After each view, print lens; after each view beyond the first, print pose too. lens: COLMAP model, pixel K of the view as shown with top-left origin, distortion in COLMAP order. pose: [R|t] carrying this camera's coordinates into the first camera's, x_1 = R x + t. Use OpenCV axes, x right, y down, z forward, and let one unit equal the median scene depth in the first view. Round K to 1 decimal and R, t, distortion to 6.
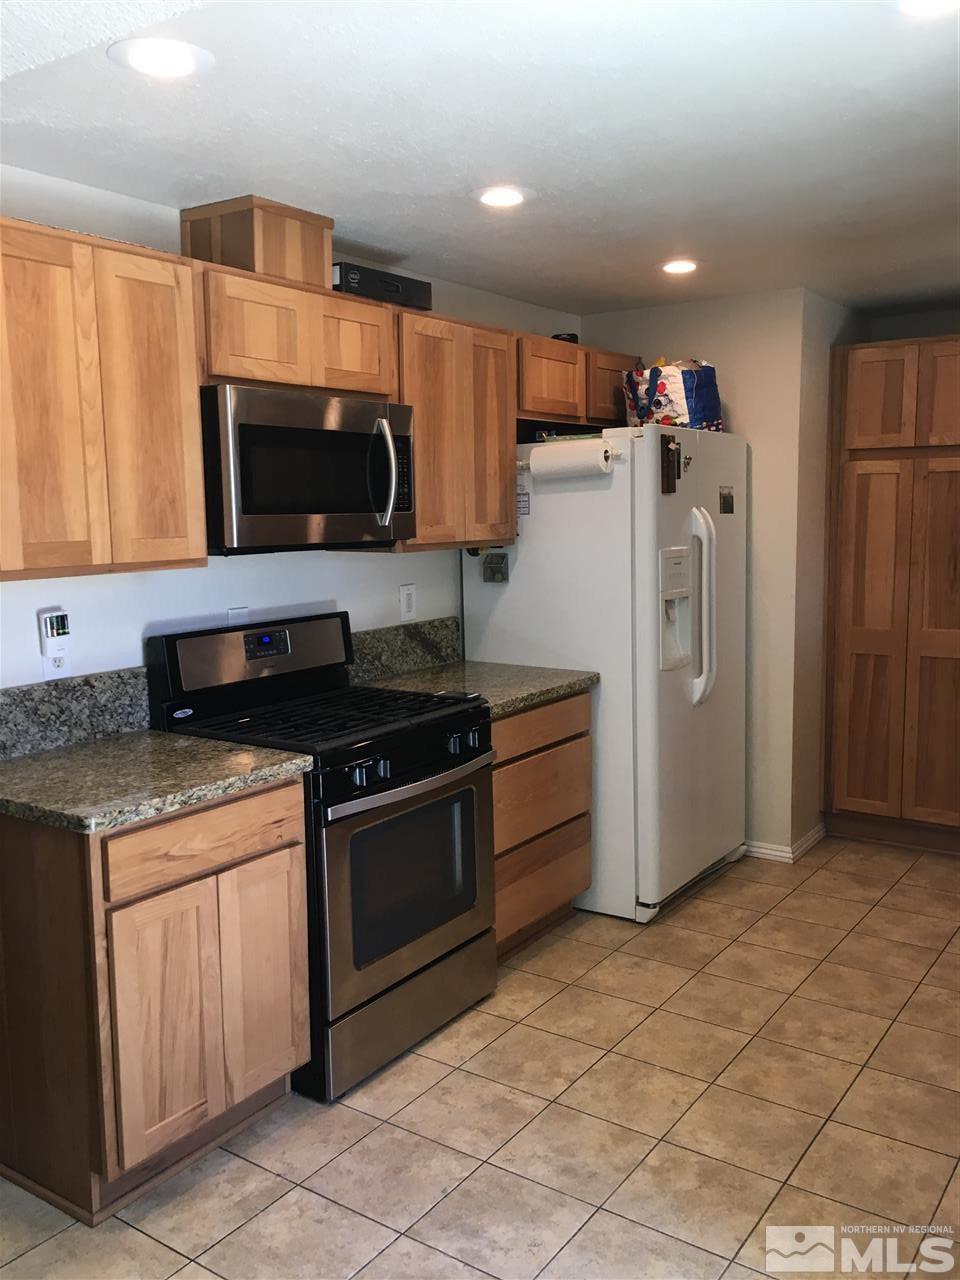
lens RADIAL K [[1096.7, 0, 475.0], [0, 1096.7, 637.1], [0, 0, 1]] dist [0.080733, -0.103396]
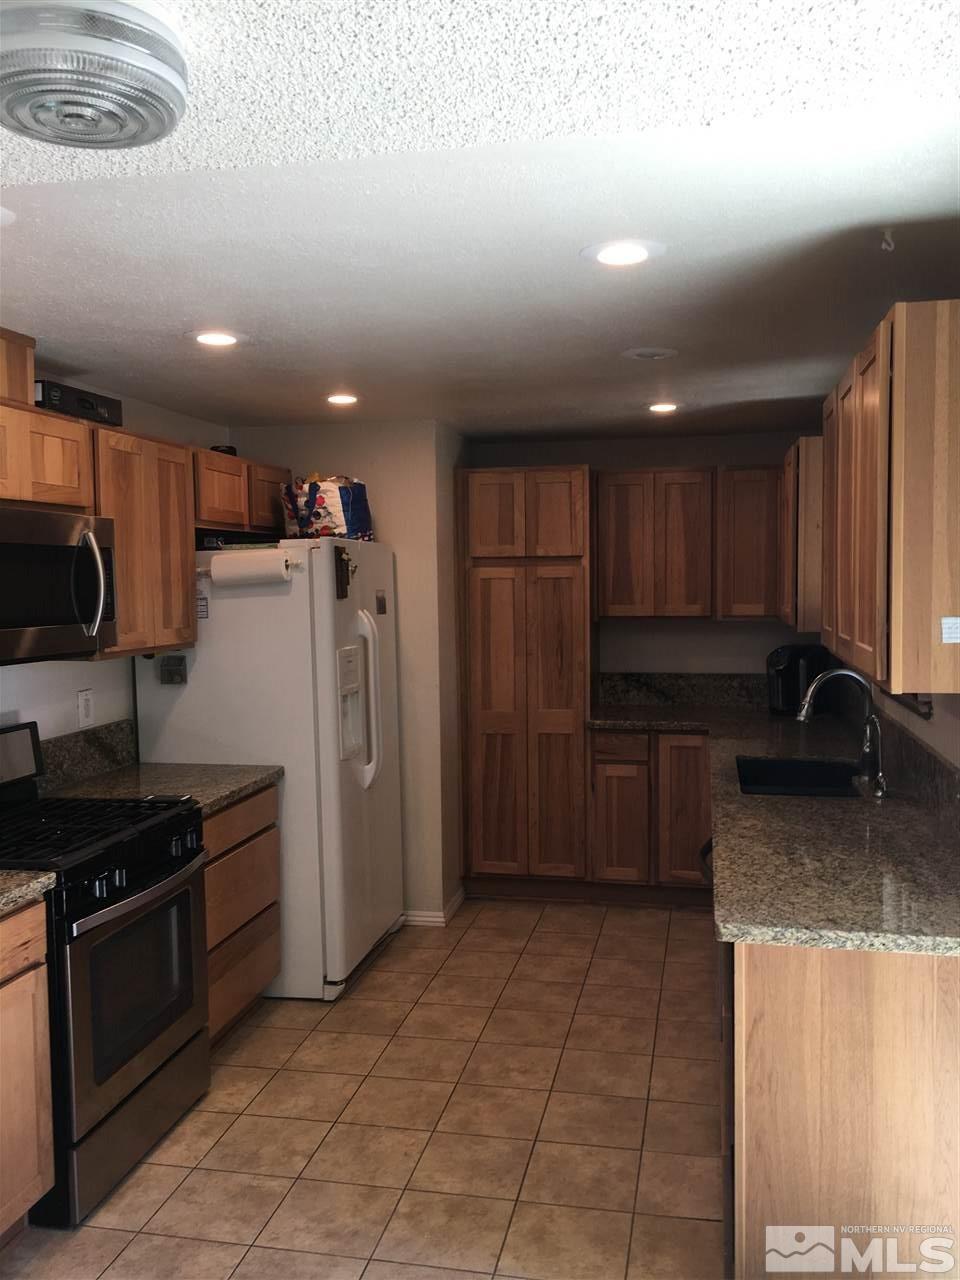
lens RADIAL K [[1096.7, 0, 482.1], [0, 1096.7, 635.5], [0, 0, 1]] dist [0.080733, -0.103396]
pose [[0.919902, -0.018806, 0.391697, -0.139715], [0.048011, 0.996736, -0.064900, -0.017047], [-0.389198, 0.078507, 0.917802, -0.069110]]
